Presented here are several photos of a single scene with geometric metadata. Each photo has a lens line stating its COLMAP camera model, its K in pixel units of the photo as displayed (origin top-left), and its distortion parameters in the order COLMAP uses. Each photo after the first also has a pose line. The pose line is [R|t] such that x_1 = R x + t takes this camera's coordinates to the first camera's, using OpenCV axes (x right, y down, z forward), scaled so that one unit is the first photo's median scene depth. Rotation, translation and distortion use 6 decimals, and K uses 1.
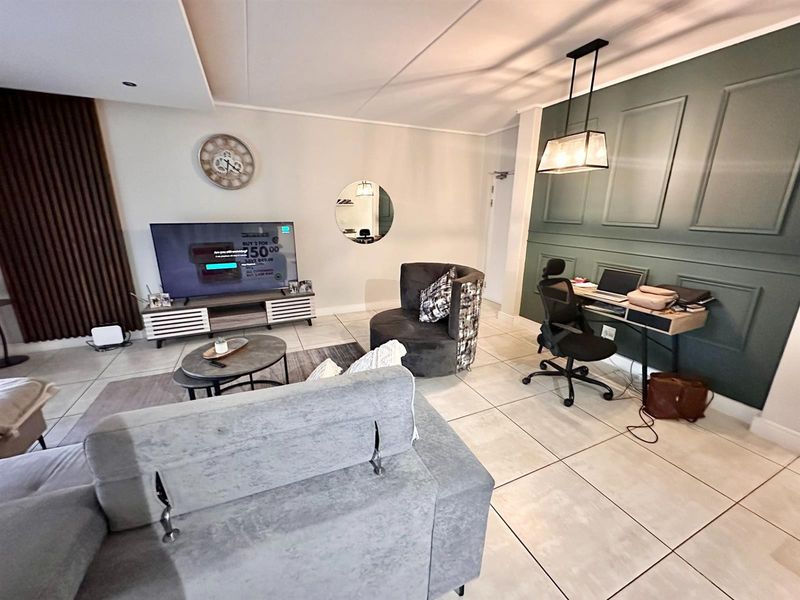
lens RADIAL K [[320.5, 0, 400.0], [0, 320.5, 300.0], [0, 0, 1]] dist [-0.002094, 0.000501]
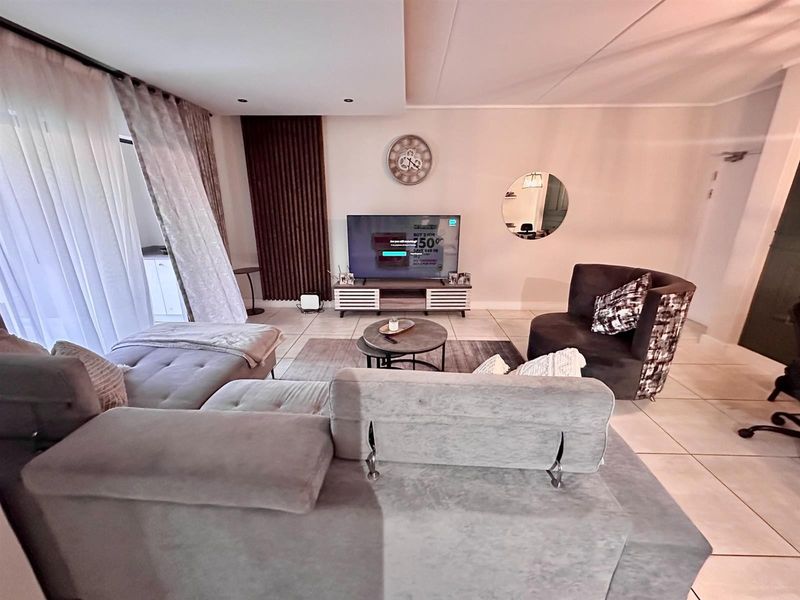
lens RADIAL K [[320.5, 0, 400.0], [0, 320.5, 300.0], [0, 0, 1]] dist [-0.002094, 0.000501]
pose [[0.899544, 0.124054, -0.418845, -0.058758], [-0.115100, 0.992256, 0.046690, 0.001474], [0.421393, 0.006210, 0.906857, -0.020919]]
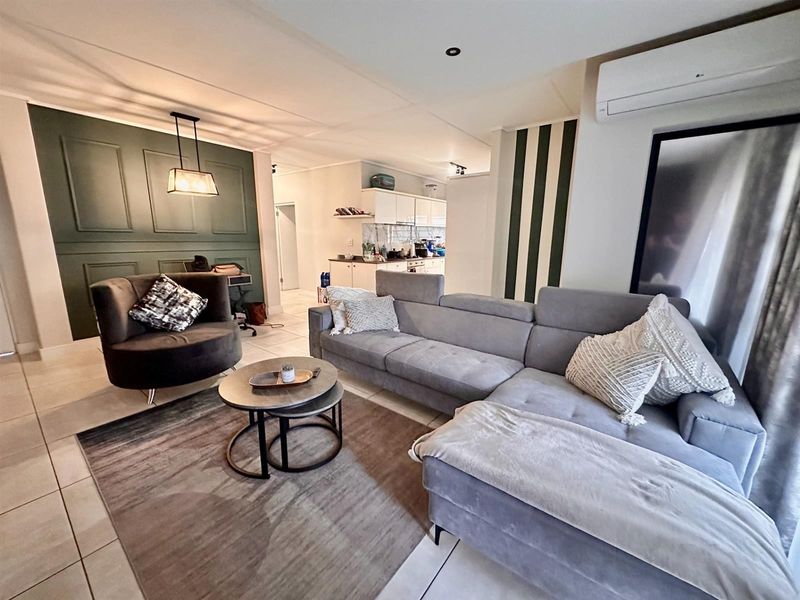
lens RADIAL K [[320.5, 0, 400.0], [0, 320.5, 300.0], [0, 0, 1]] dist [-0.002094, 0.000501]
pose [[-0.459683, -0.192155, 0.867045, -1.153027], [0.225913, 0.918893, 0.323419, -0.199213], [-0.858868, 0.344547, -0.378989, 0.830366]]
